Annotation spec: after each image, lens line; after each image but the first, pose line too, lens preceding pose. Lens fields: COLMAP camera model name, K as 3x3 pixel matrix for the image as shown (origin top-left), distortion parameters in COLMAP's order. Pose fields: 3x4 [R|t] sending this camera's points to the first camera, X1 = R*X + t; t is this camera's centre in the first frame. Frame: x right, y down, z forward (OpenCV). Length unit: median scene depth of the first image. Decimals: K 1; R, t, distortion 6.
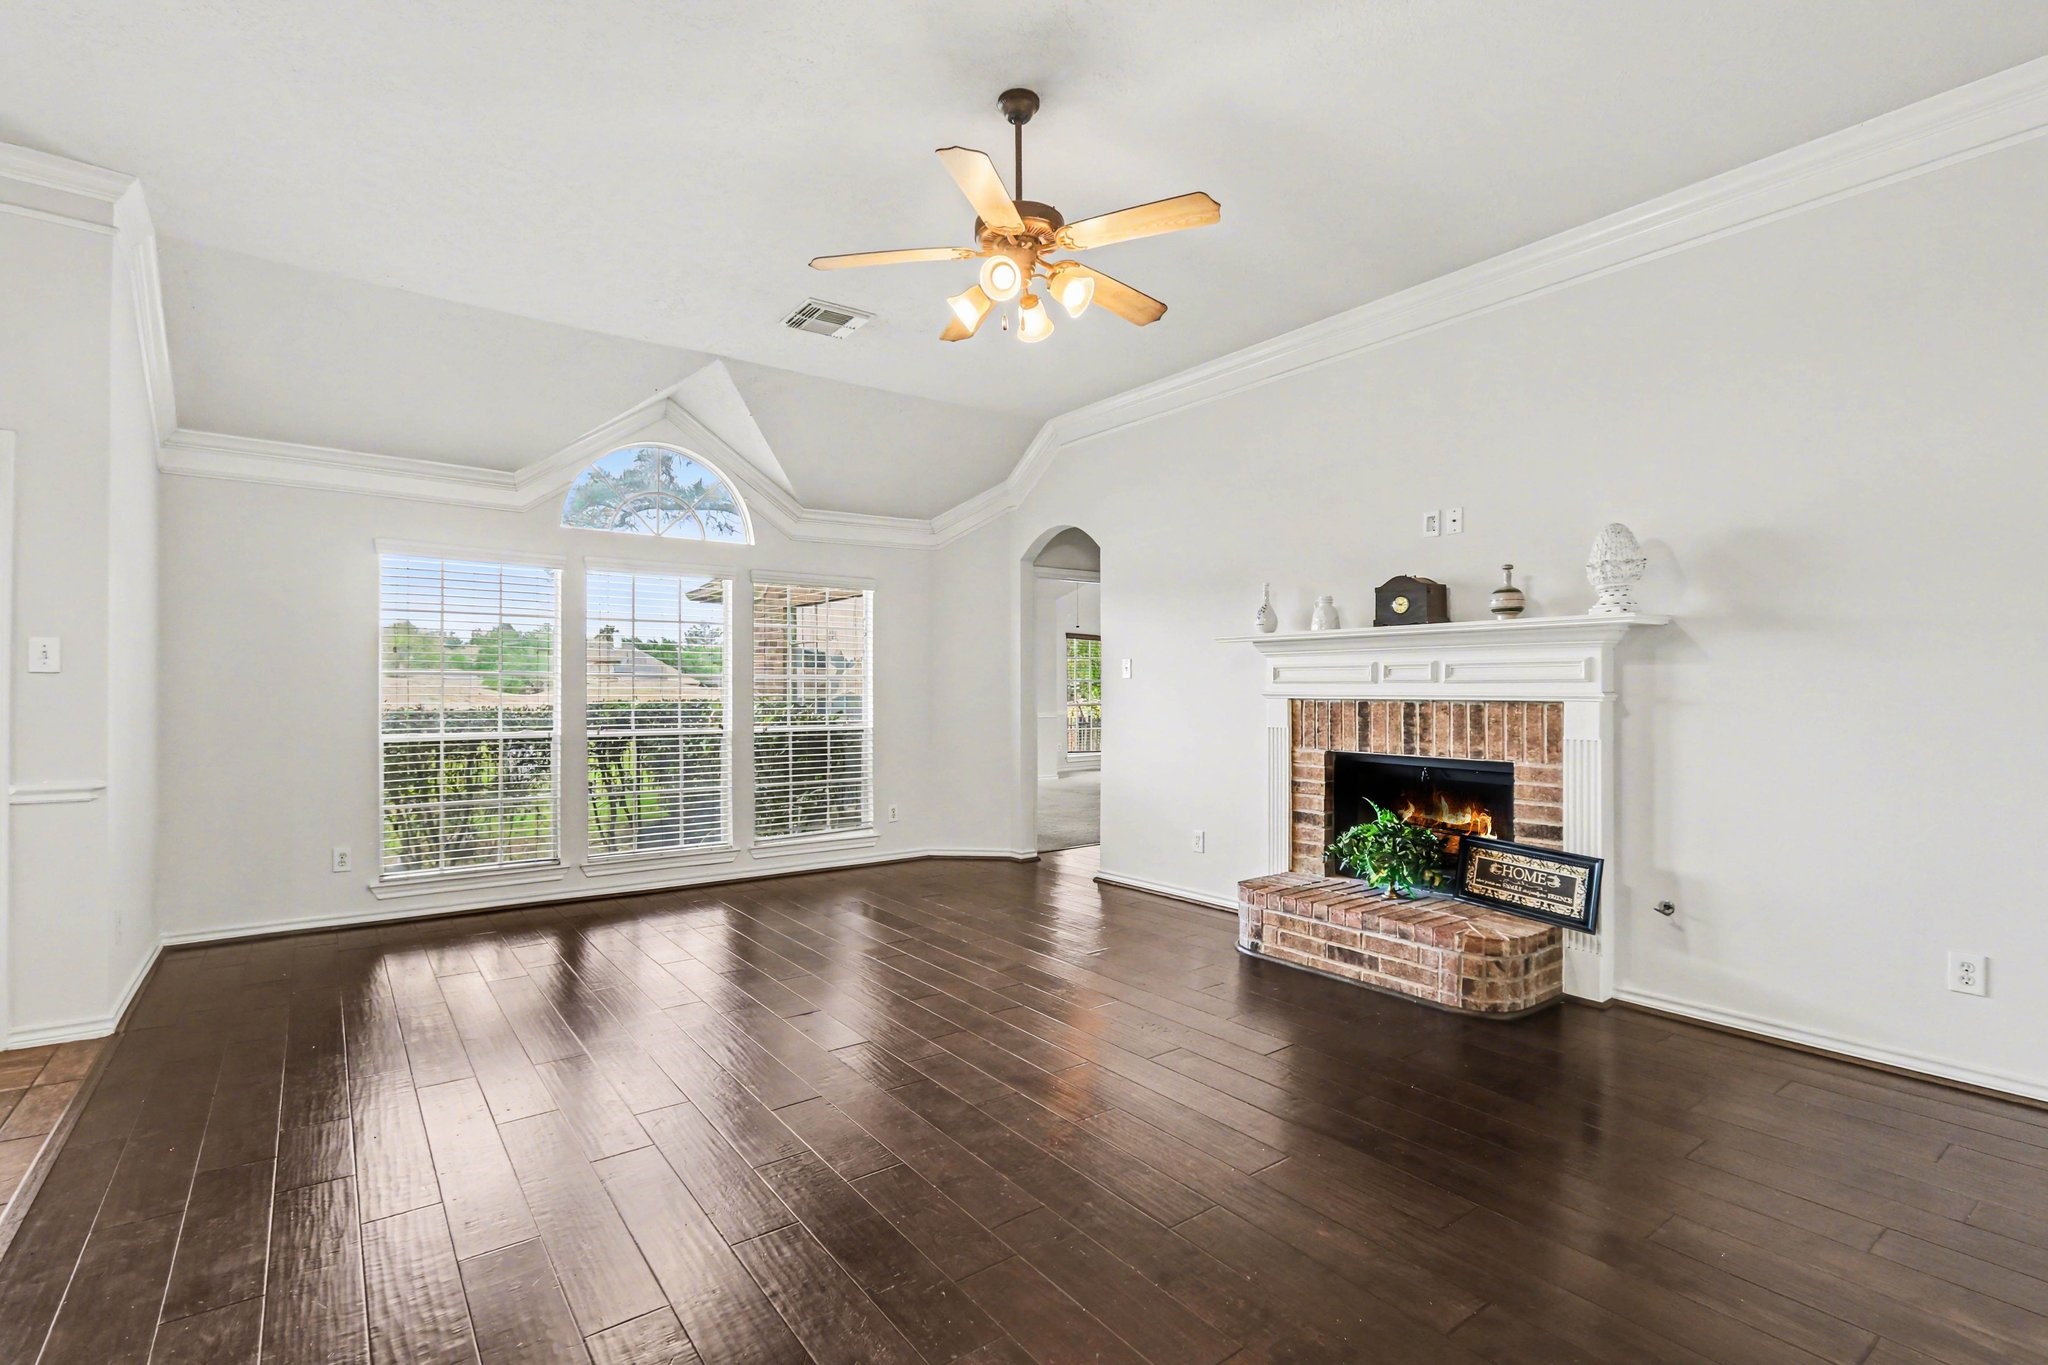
lens RADIAL K [[954.1, 0, 1006.3], [0, 954.1, 692.4], [0, 0, 1]] dist [0.002013, 0.001286]
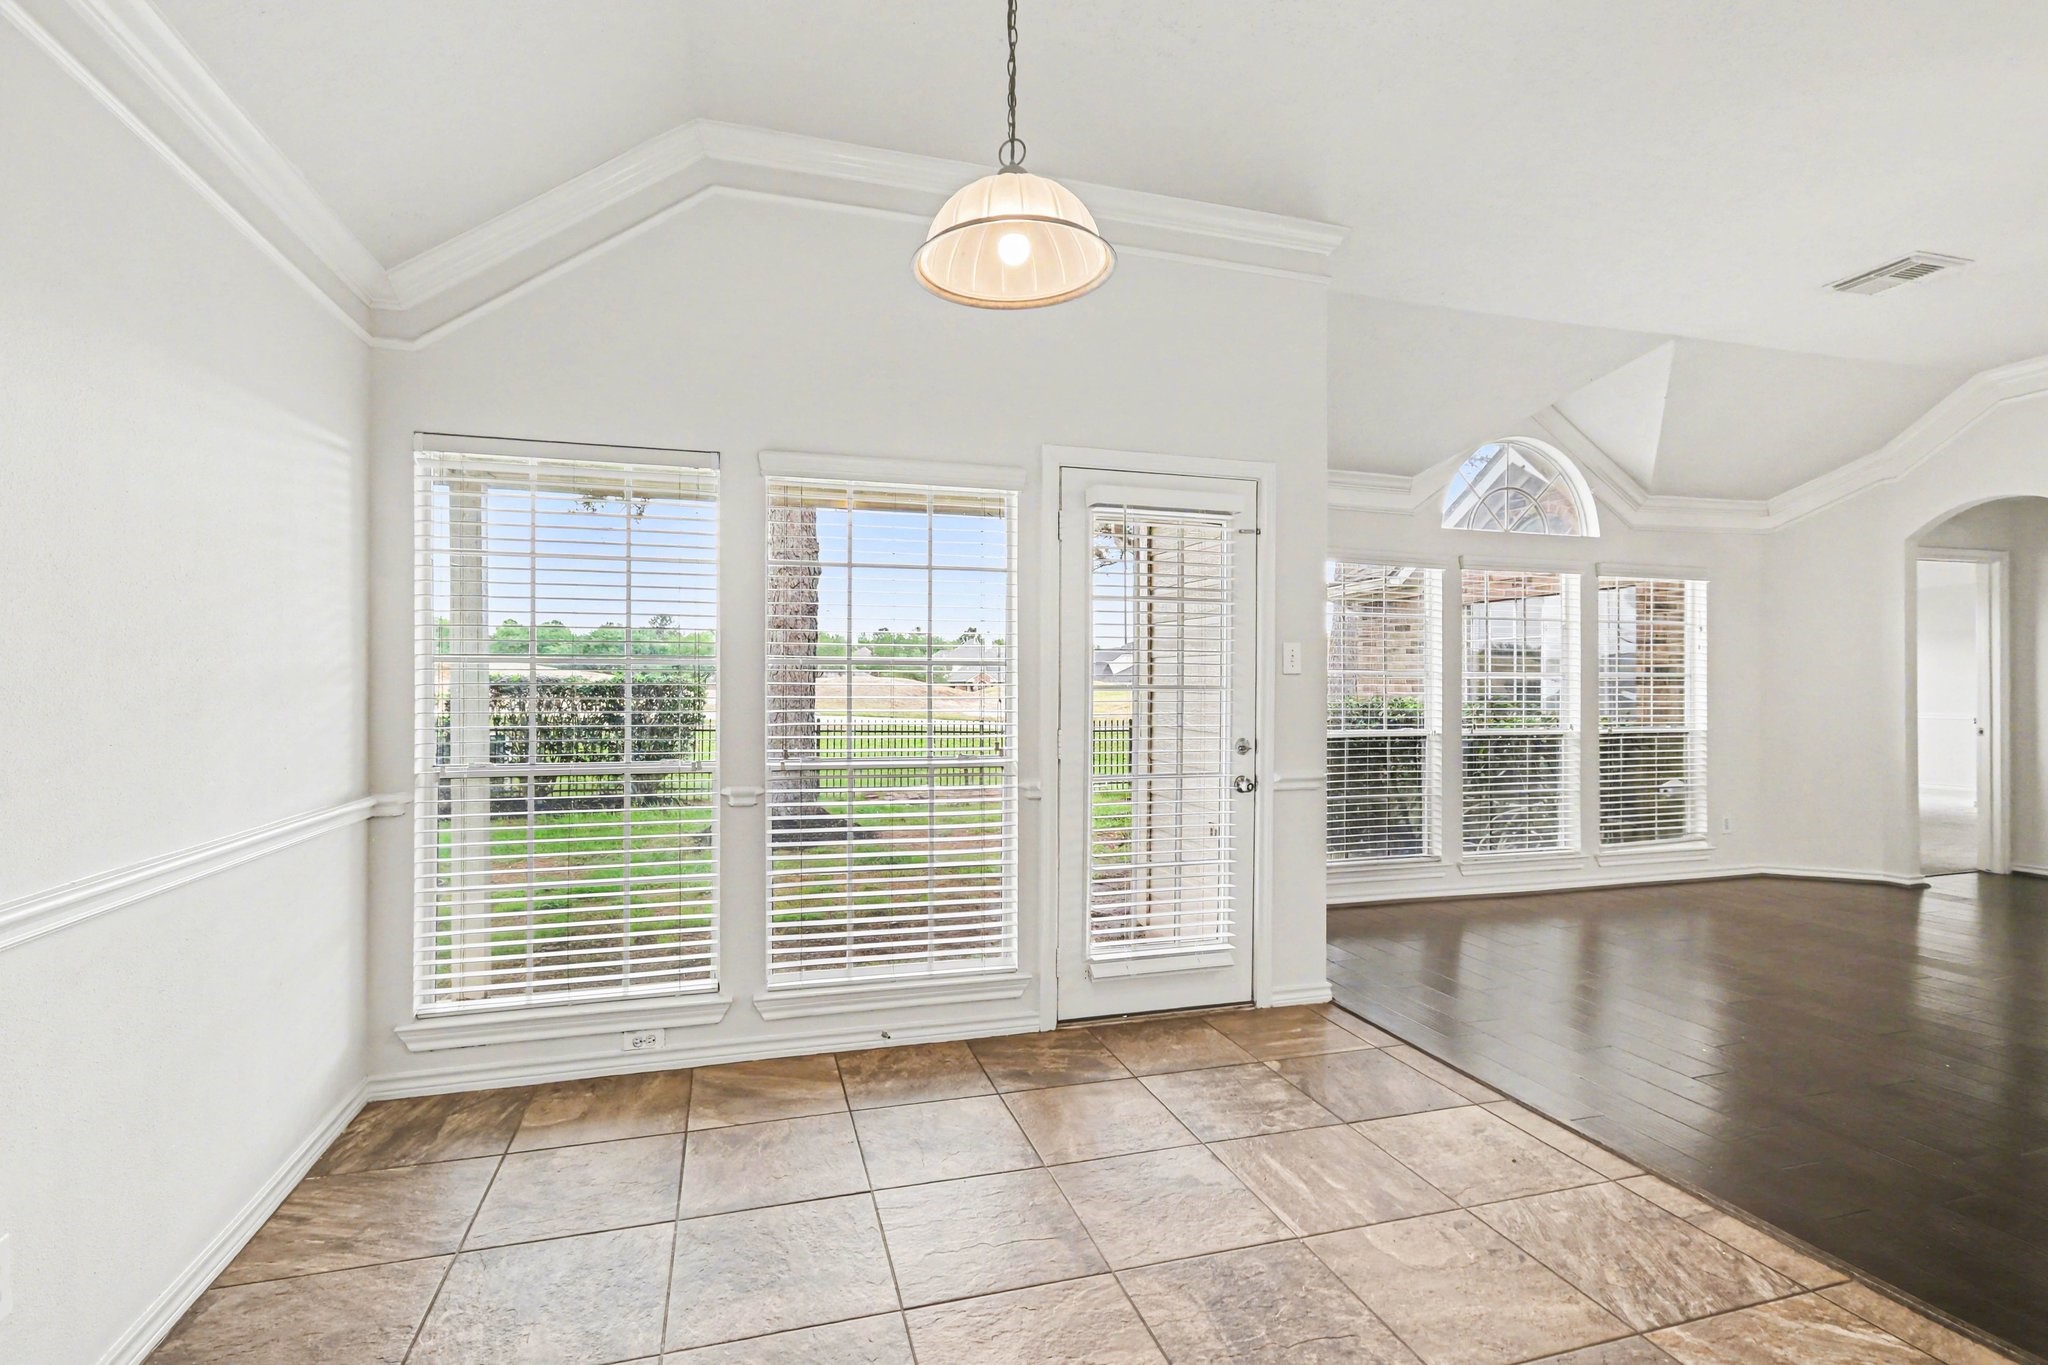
lens RADIAL K [[954.1, 0, 1033.8], [0, 954.1, 689.4], [0, 0, 1]] dist [0.002013, 0.001286]
pose [[0.944655, -0.009347, -0.327934, -0.473353], [0.005842, 0.999915, -0.011671, 0.004621], [0.328015, 0.009109, 0.944629, -0.082686]]
